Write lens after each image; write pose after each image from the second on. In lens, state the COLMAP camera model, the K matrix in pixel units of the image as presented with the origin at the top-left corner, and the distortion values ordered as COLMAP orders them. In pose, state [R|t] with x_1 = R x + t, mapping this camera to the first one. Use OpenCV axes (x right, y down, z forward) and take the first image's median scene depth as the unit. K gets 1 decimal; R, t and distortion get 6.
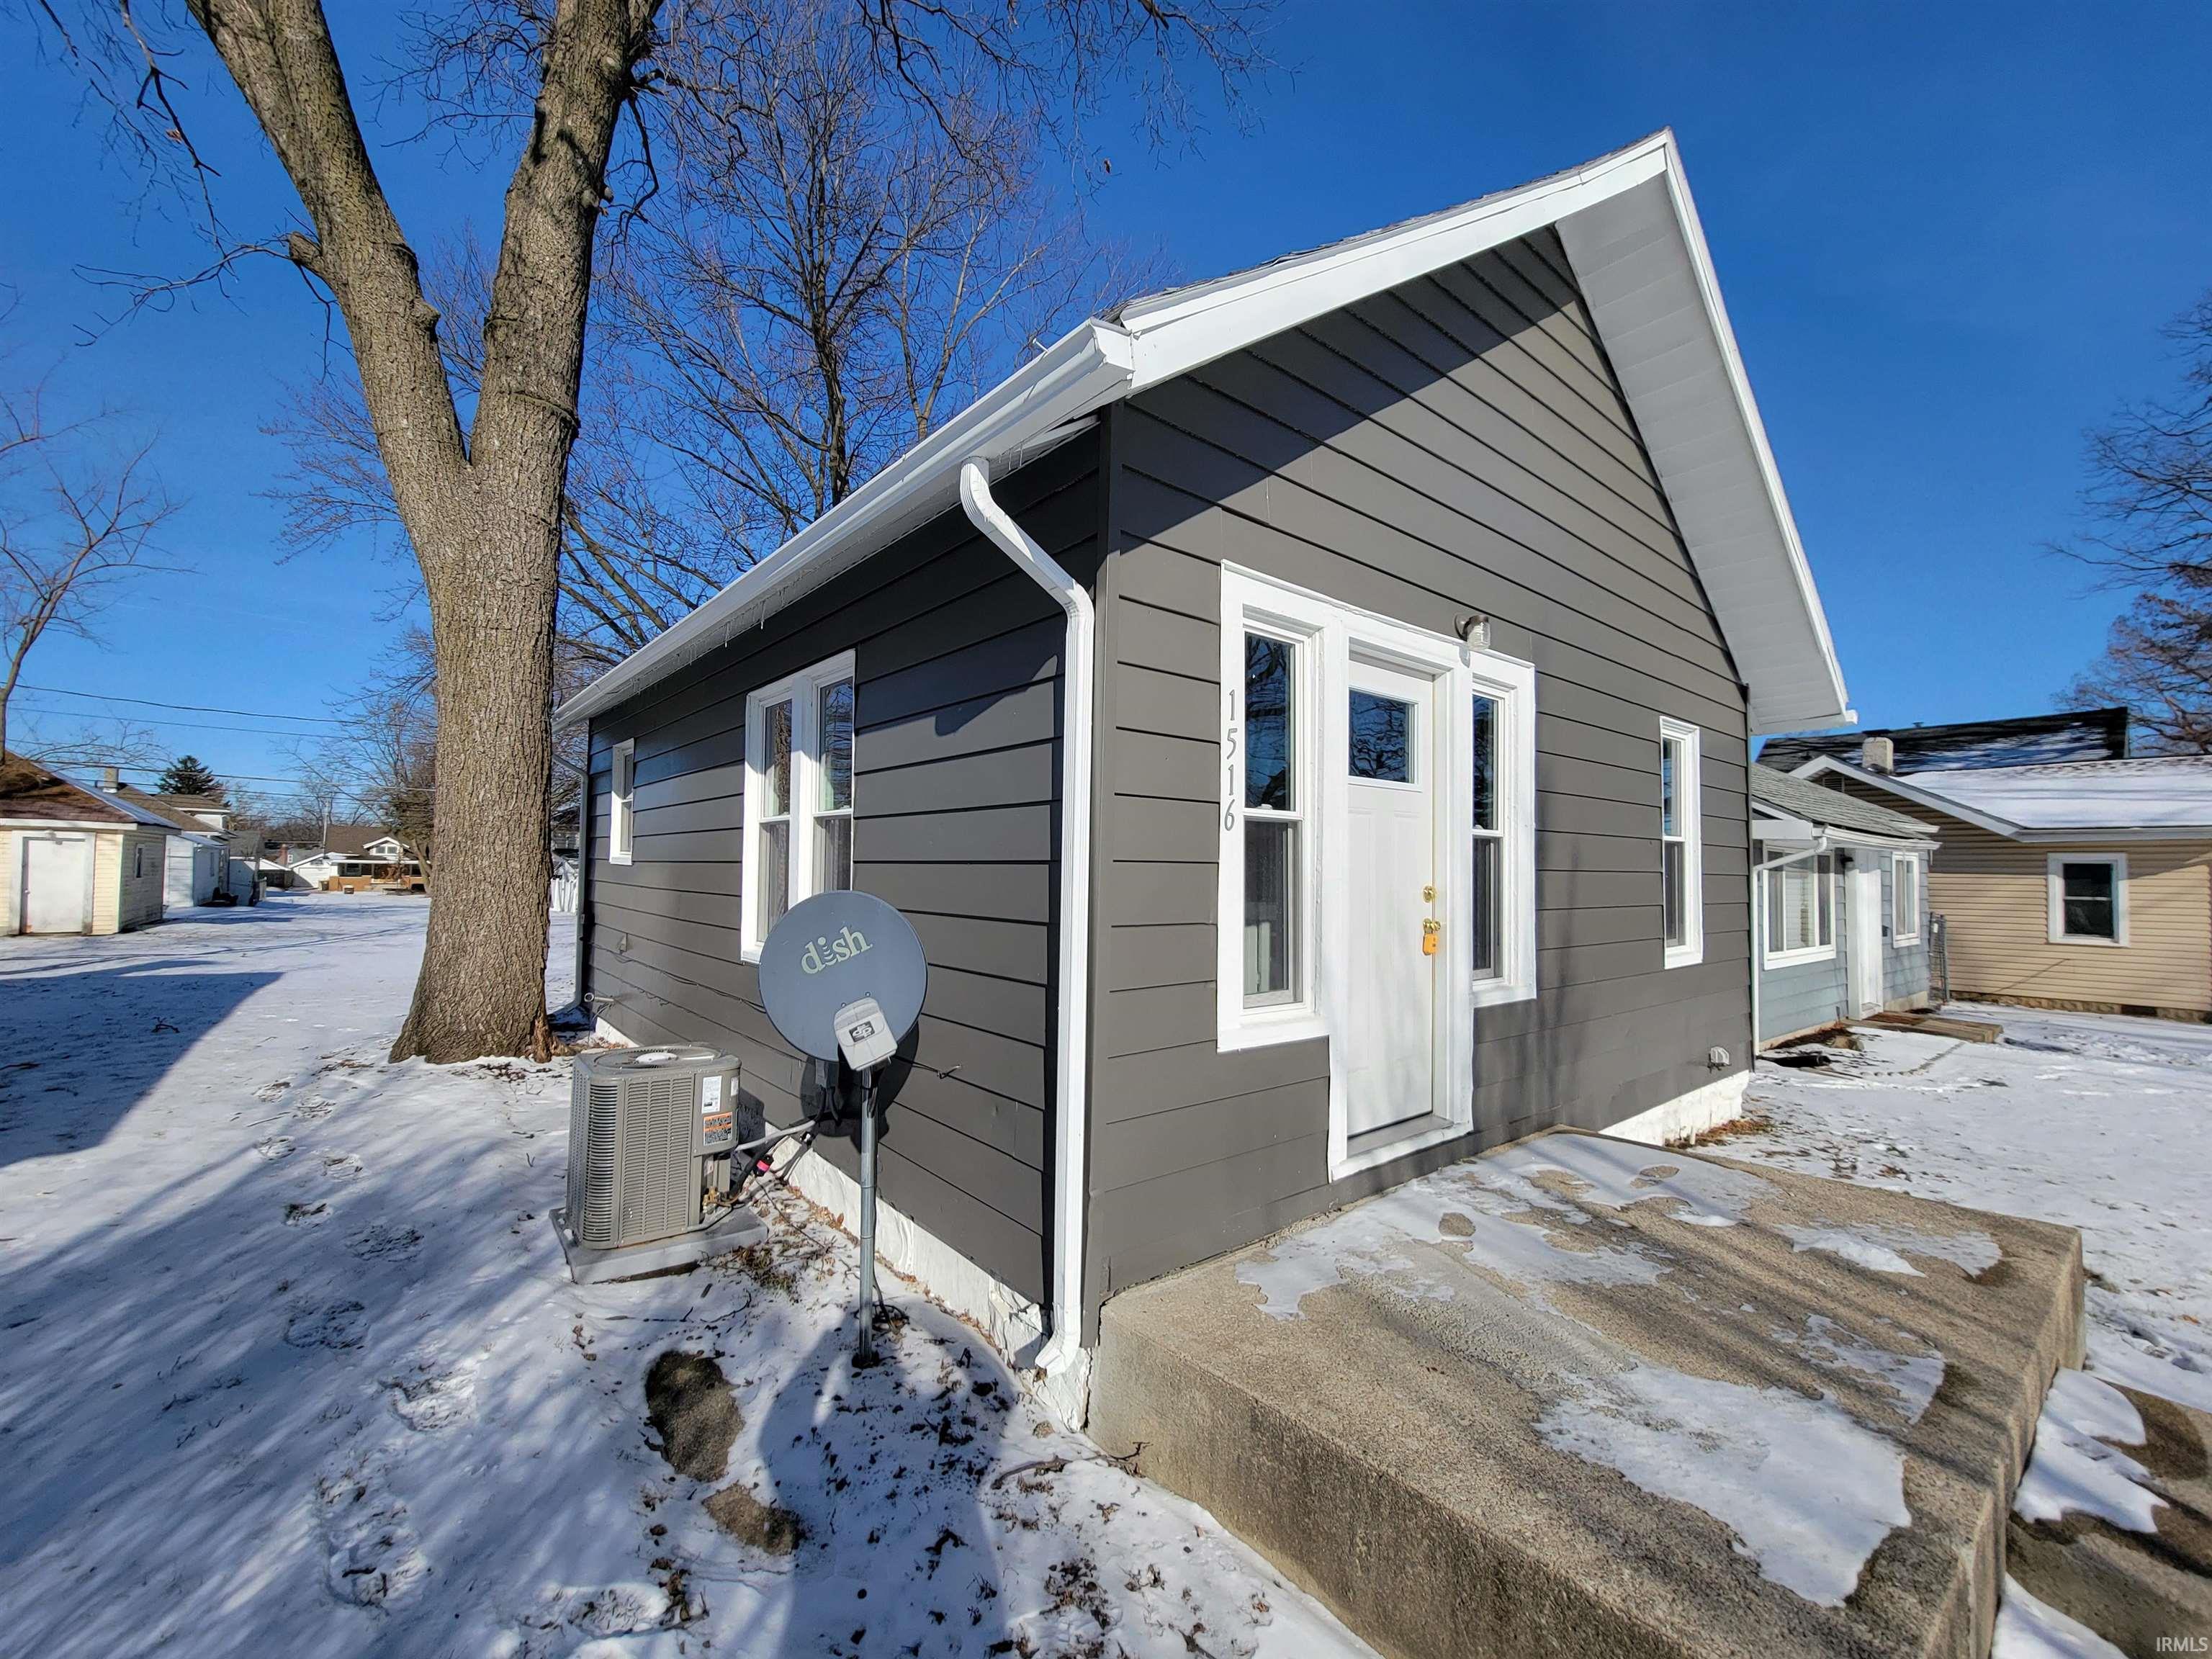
lens RADIAL K [[899.6, 0, 1101.2], [0, 899.6, 835.0], [0, 0, 1]] dist [-0.010459, 0.002567]
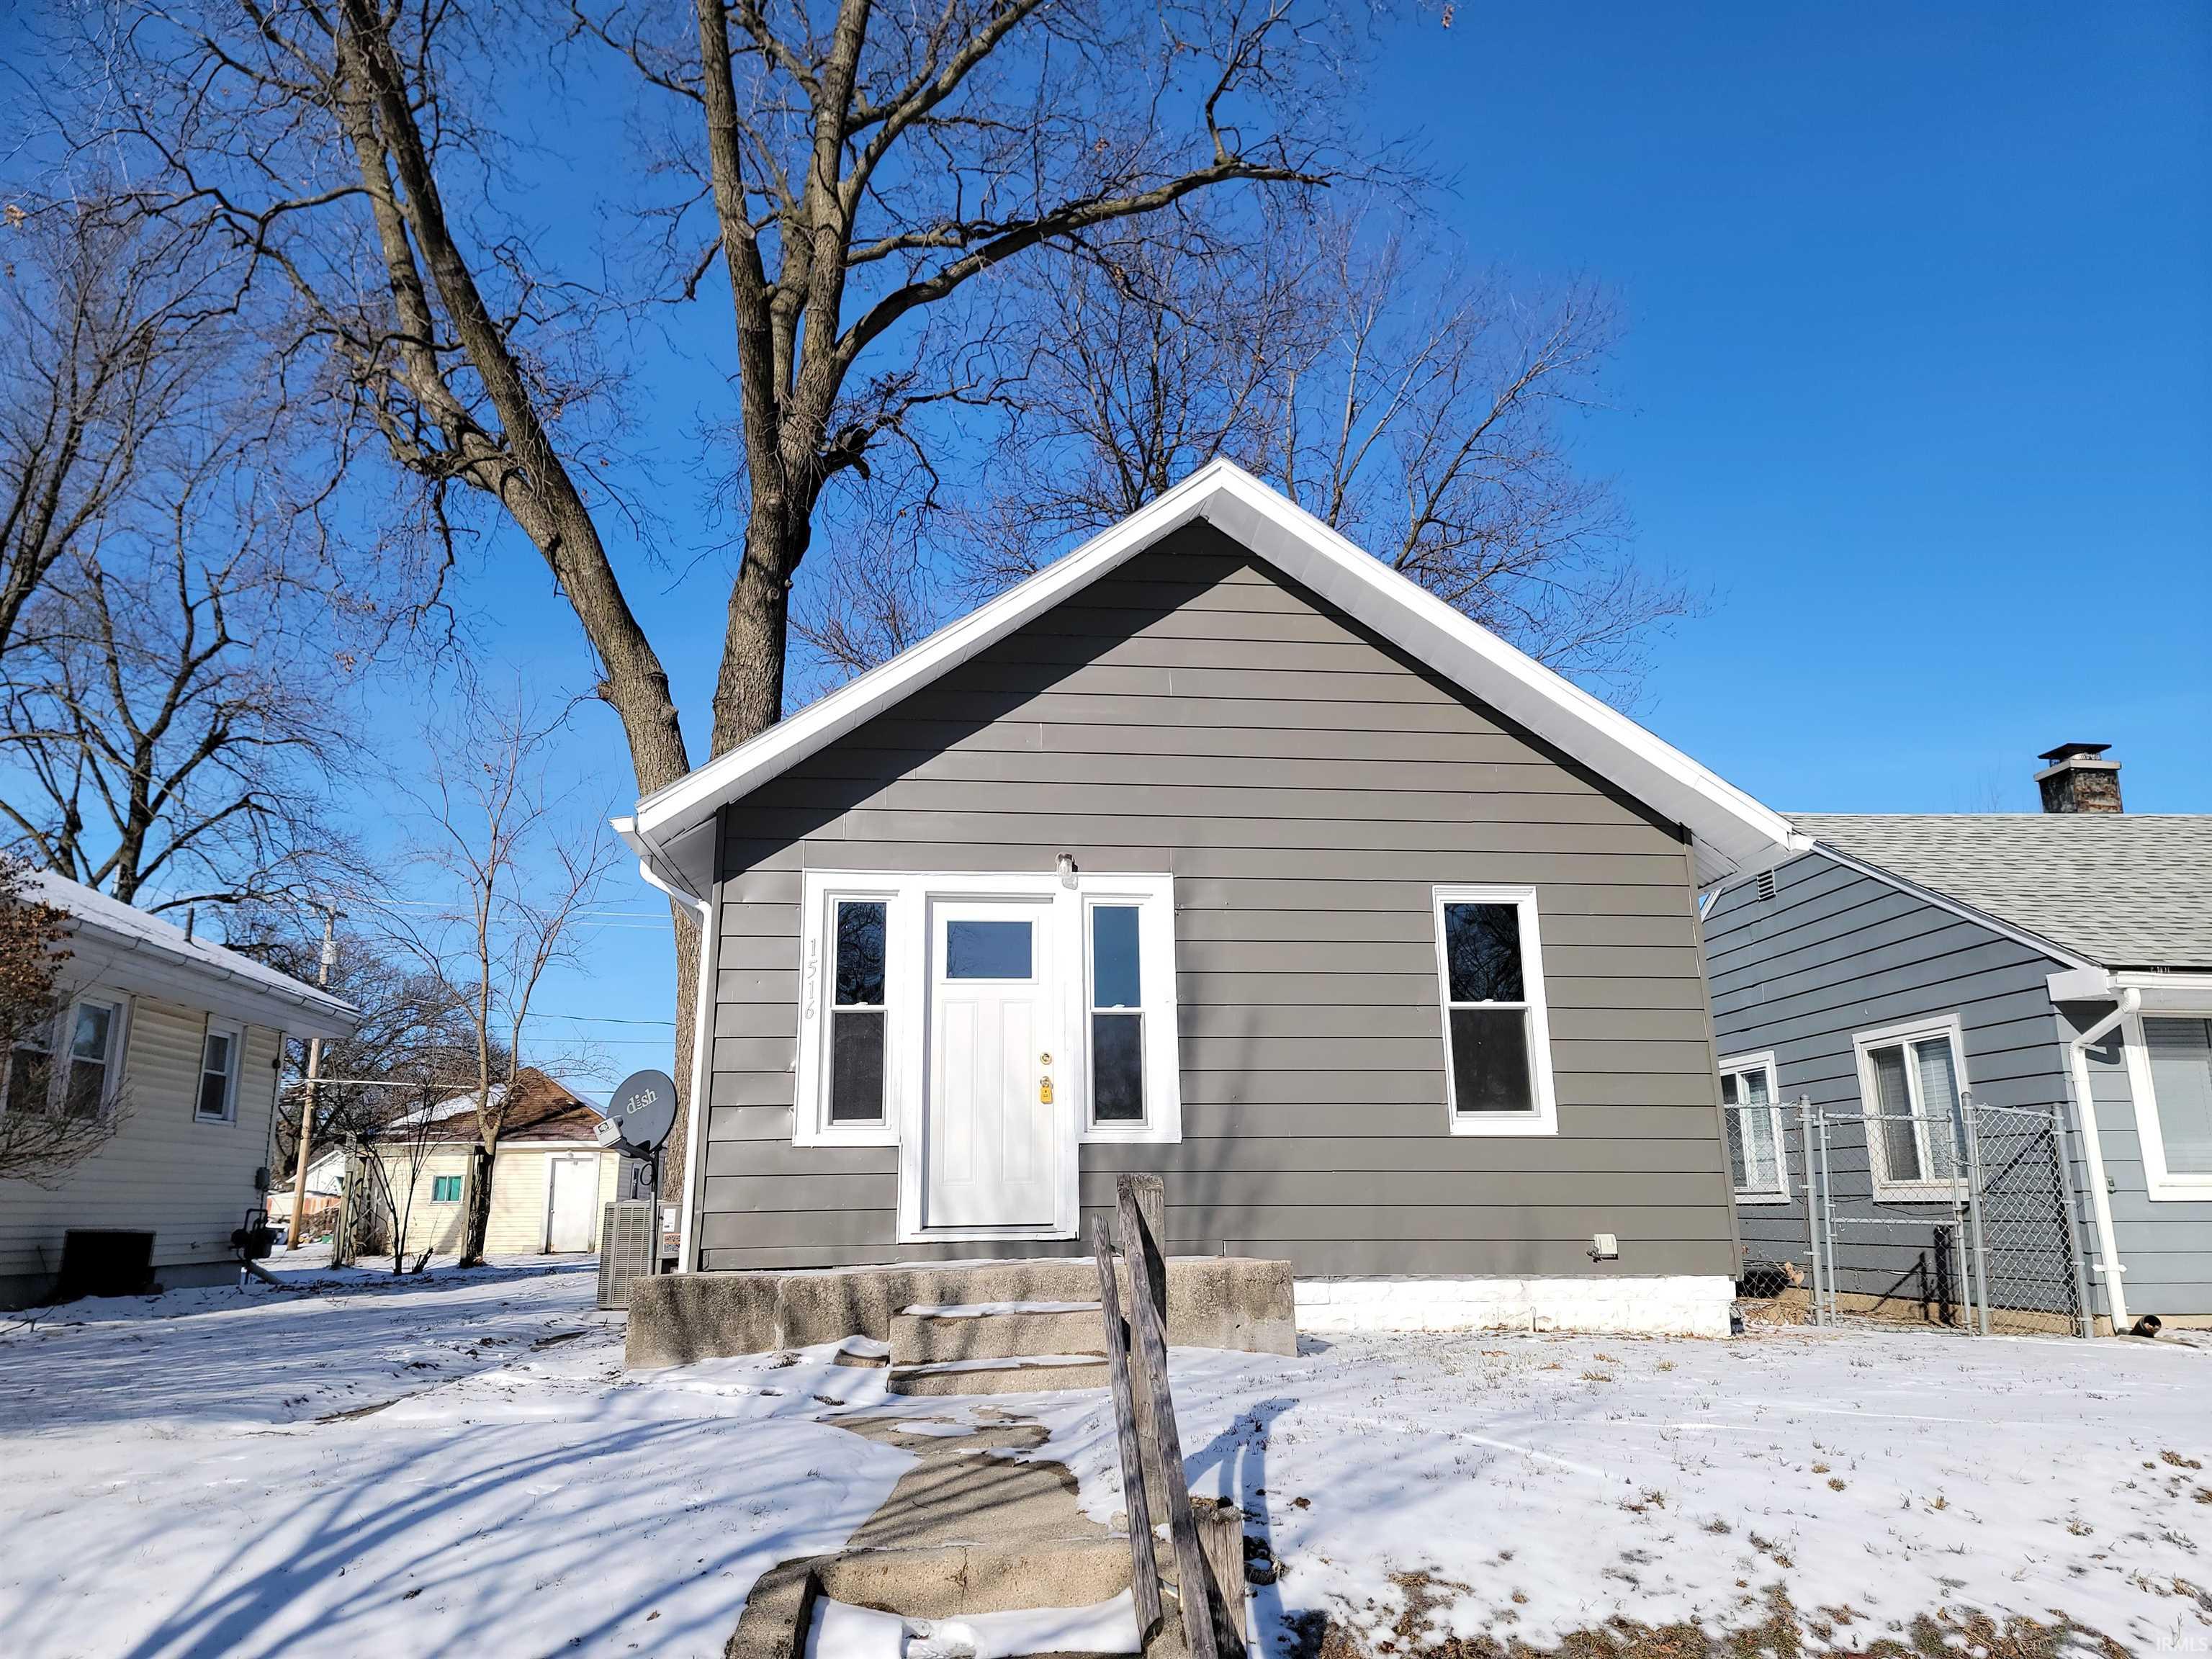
lens RADIAL K [[1505.0, 0, 1125.3], [0, 1505.0, 849.2], [0, 0, 1]] dist [0.061401, -0.023717]
pose [[0.839829, -0.149309, -0.521913, 0.365811], [0.043489, 0.976846, -0.209477, 0.051500], [0.541106, 0.153227, 0.826877, -0.187091]]
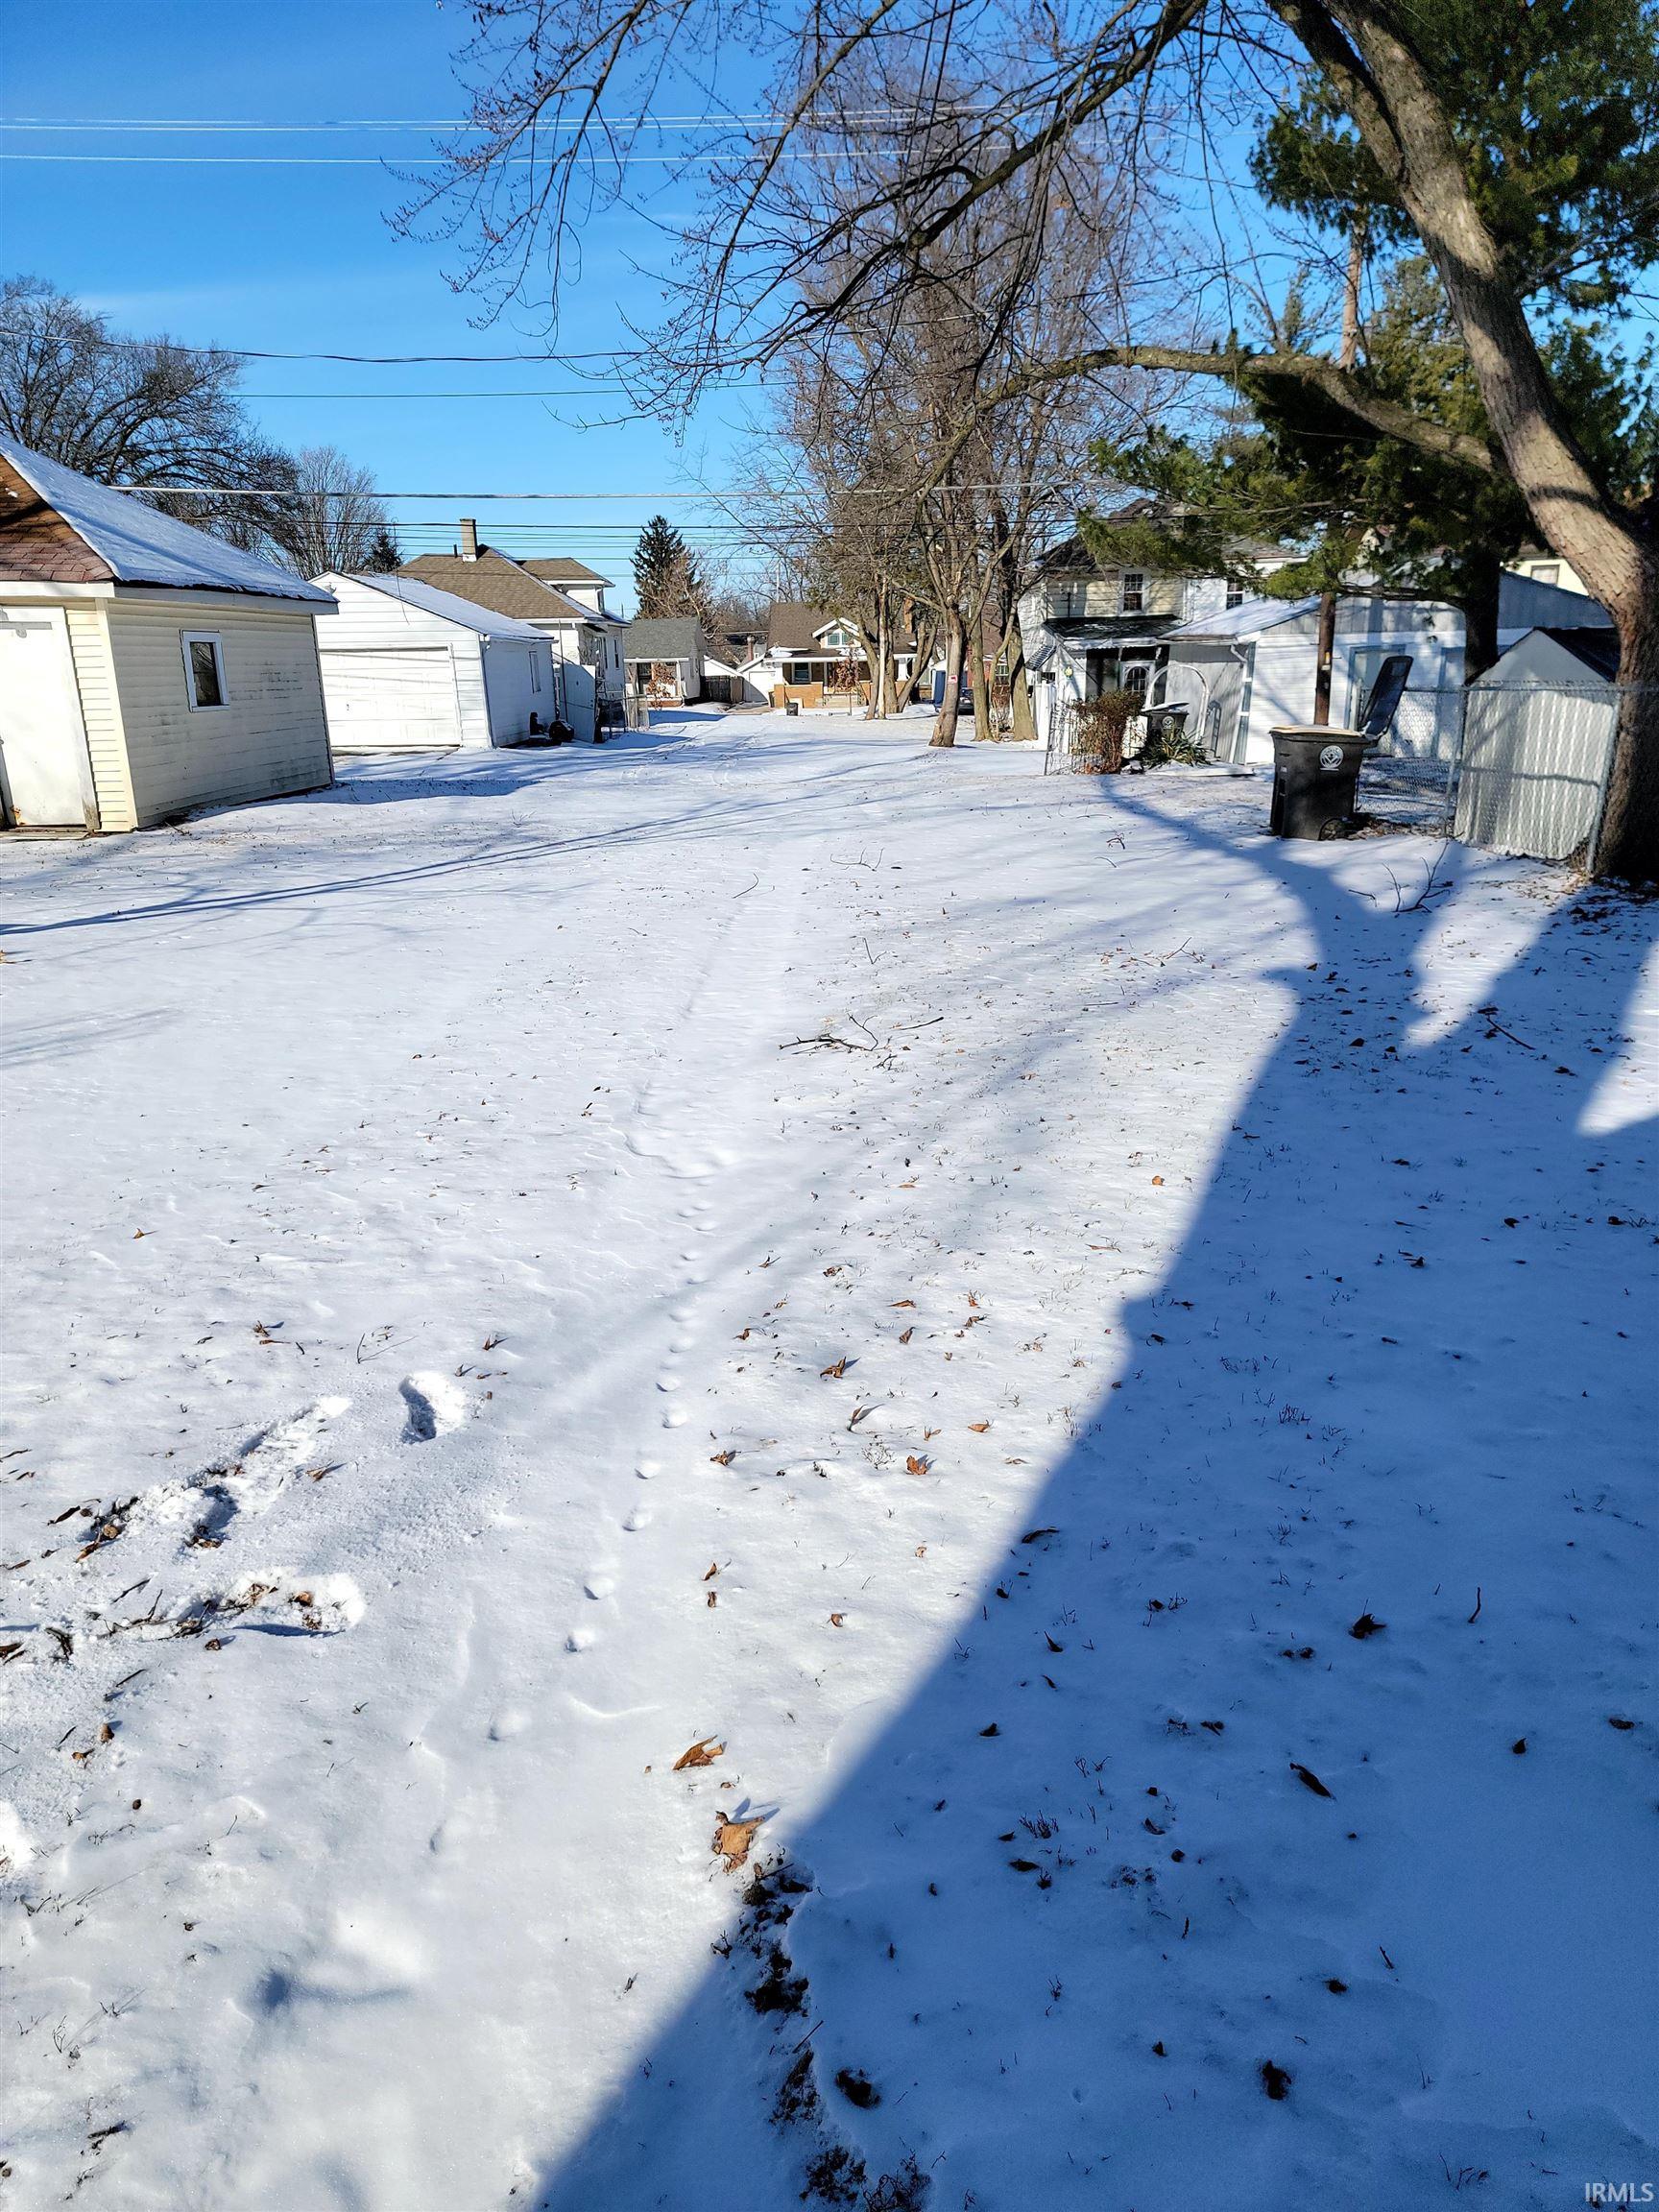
lens RADIAL K [[1529.9, 0, 788.2], [0, 1529.9, 1125.9], [0, 0, 1]] dist [0.055866, -0.032397]
pose [[0.739672, 0.168375, -0.651564, -0.287901], [0.056378, 0.949287, 0.309314, 0.025305], [0.670602, -0.265524, 0.692669, 0.638981]]
